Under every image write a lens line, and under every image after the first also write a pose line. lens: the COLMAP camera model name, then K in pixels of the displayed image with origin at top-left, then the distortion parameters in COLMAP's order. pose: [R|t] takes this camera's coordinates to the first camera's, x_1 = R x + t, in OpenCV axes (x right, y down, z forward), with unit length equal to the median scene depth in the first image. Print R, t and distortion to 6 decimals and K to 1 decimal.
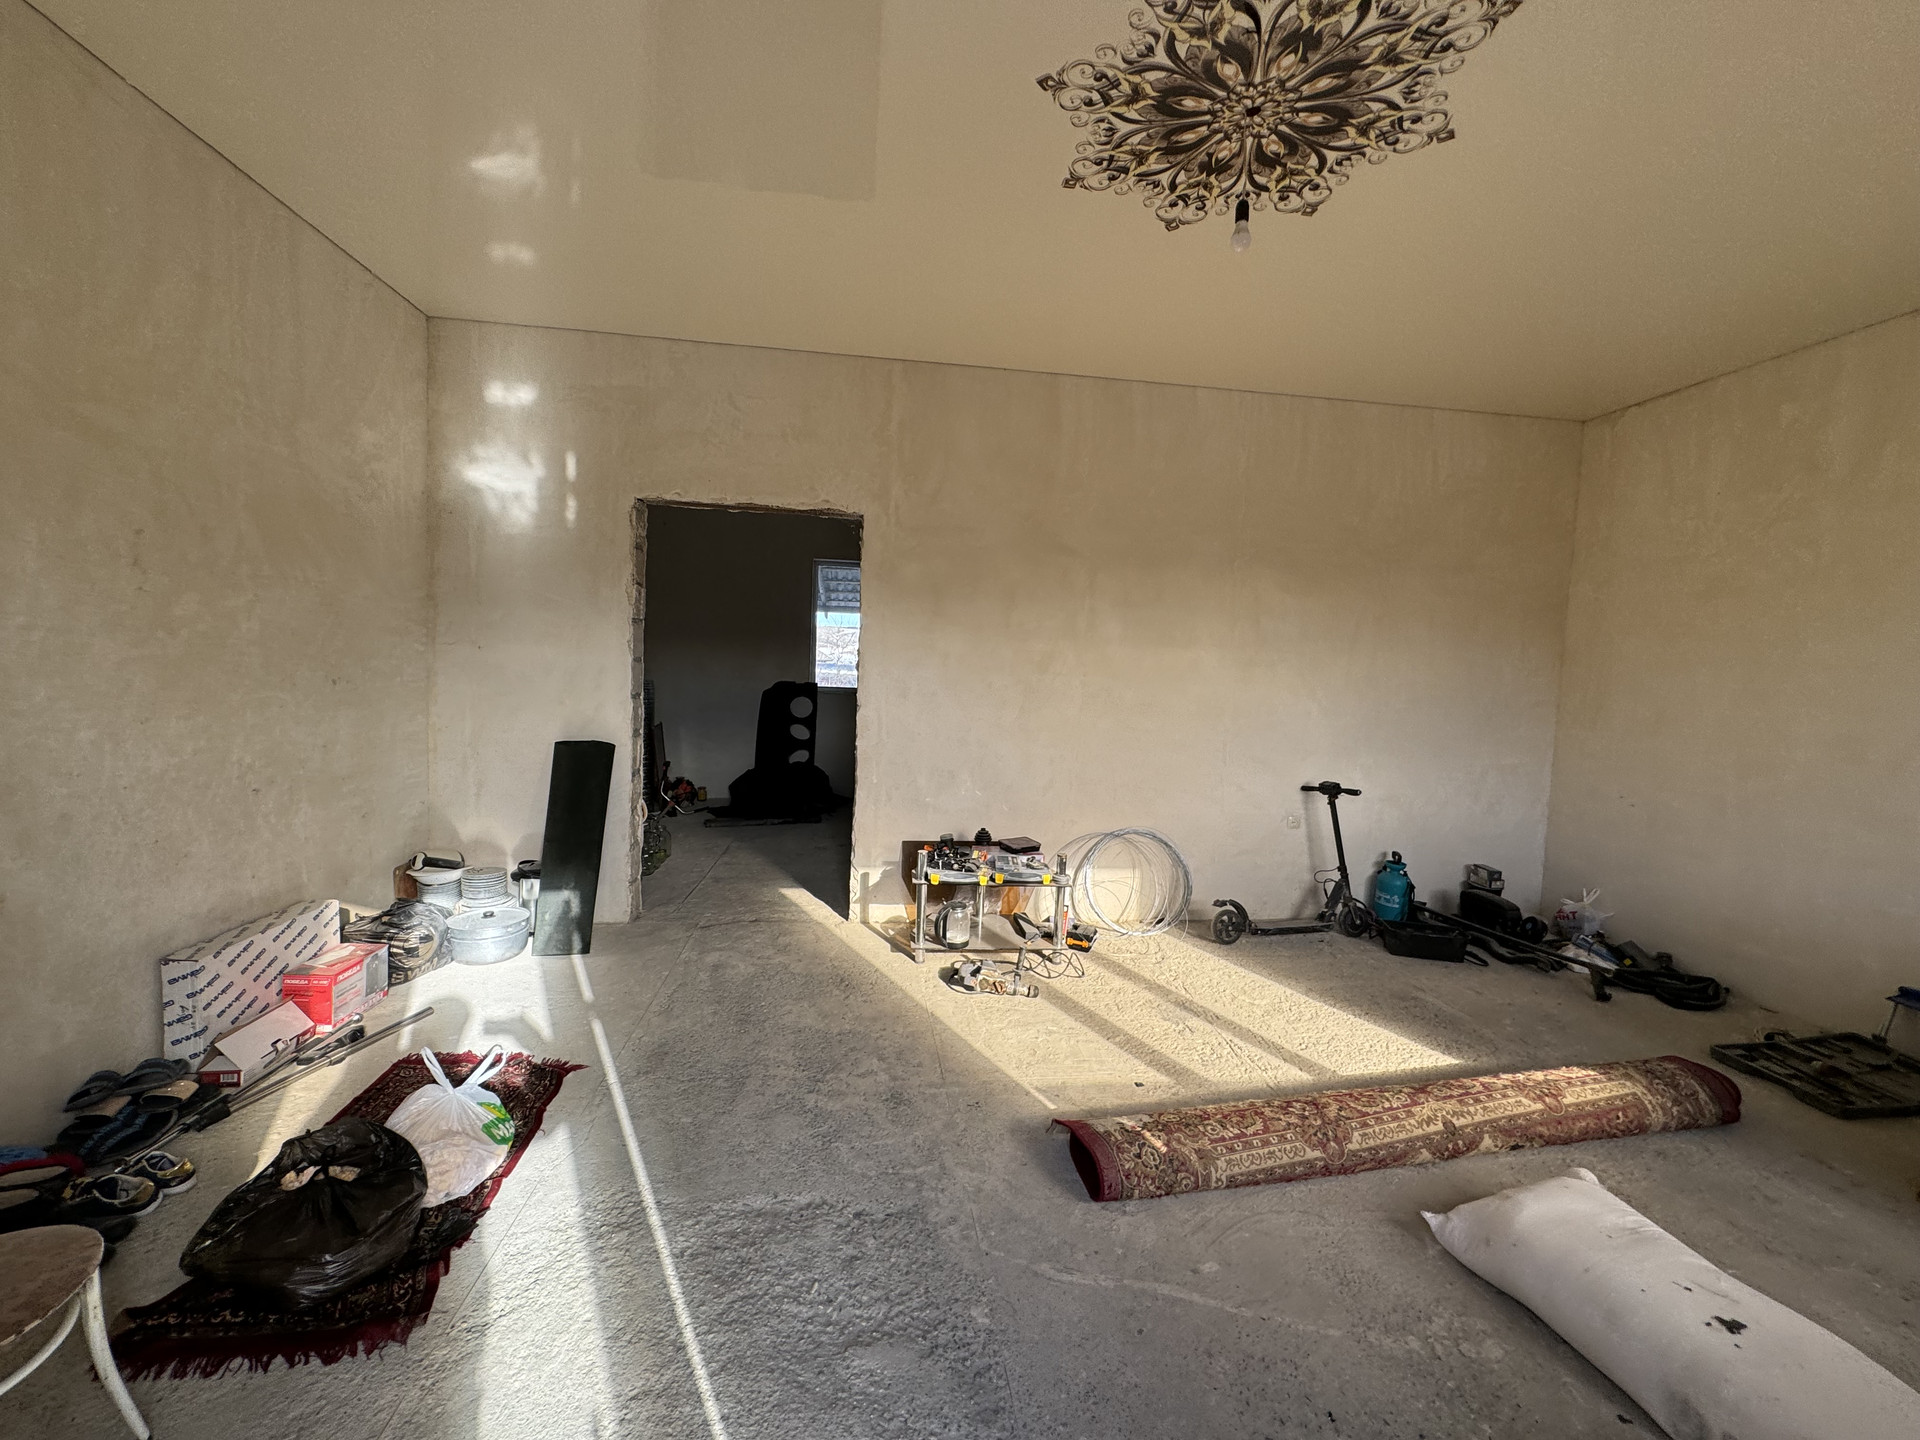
lens RADIAL K [[765.2, 0, 960.0], [0, 765.2, 720.0], [0, 0, 1]] dist [-0.000642, -0.000519]
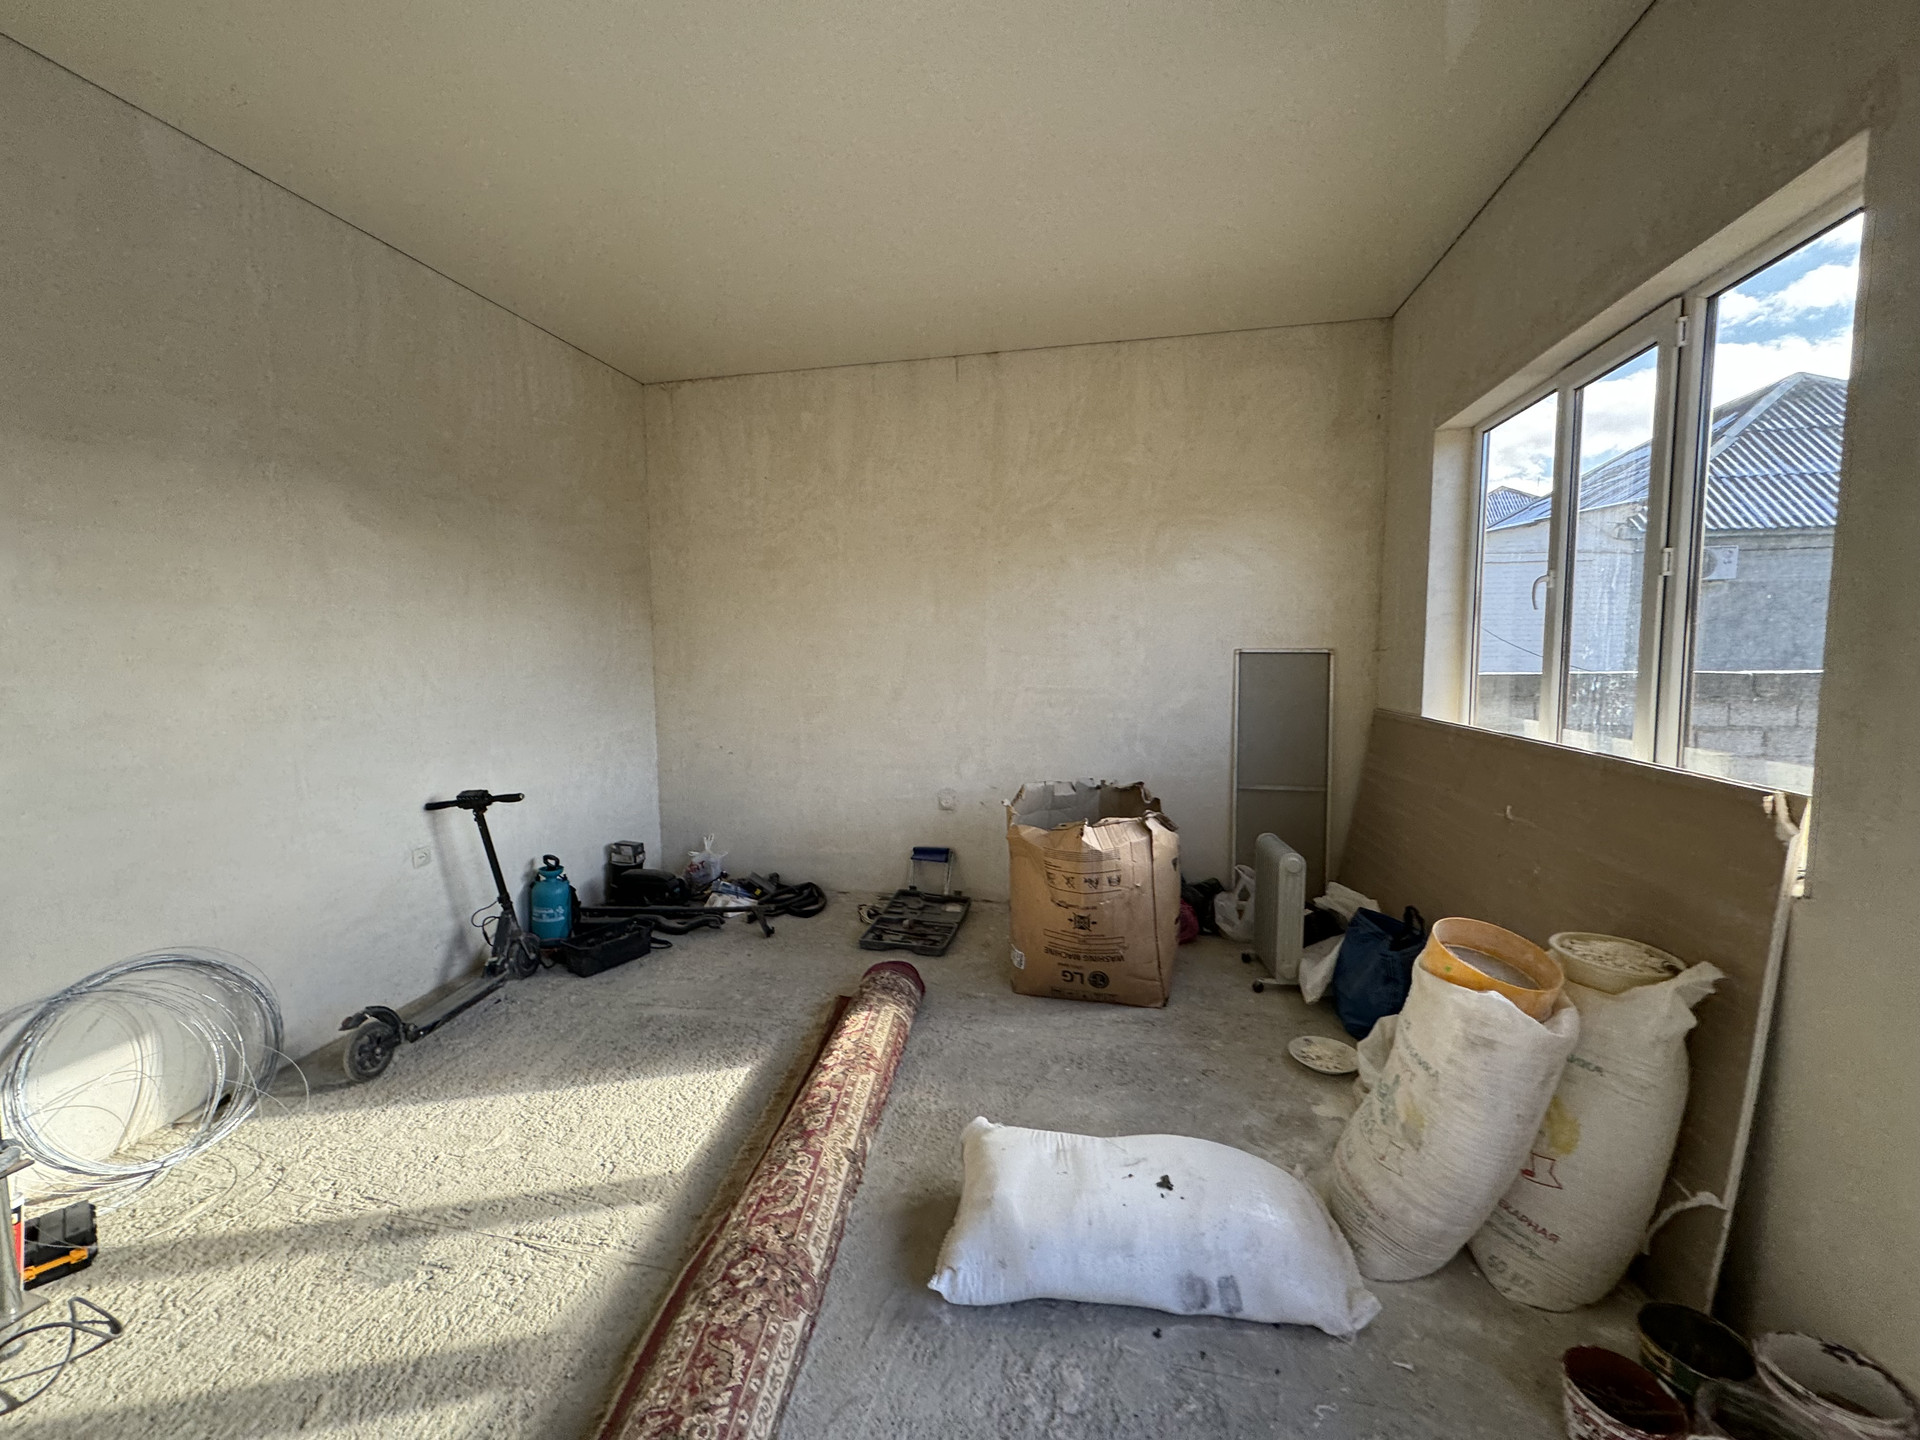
lens RADIAL K [[765.2, 0, 960.0], [0, 765.2, 720.0], [0, 0, 1]] dist [-0.000642, -0.000519]
pose [[0.334354, -0.128181, 0.933690, -0.043006], [0.082773, 0.990873, 0.106390, -0.027803], [-0.938806, 0.041712, 0.341913, 0.315849]]
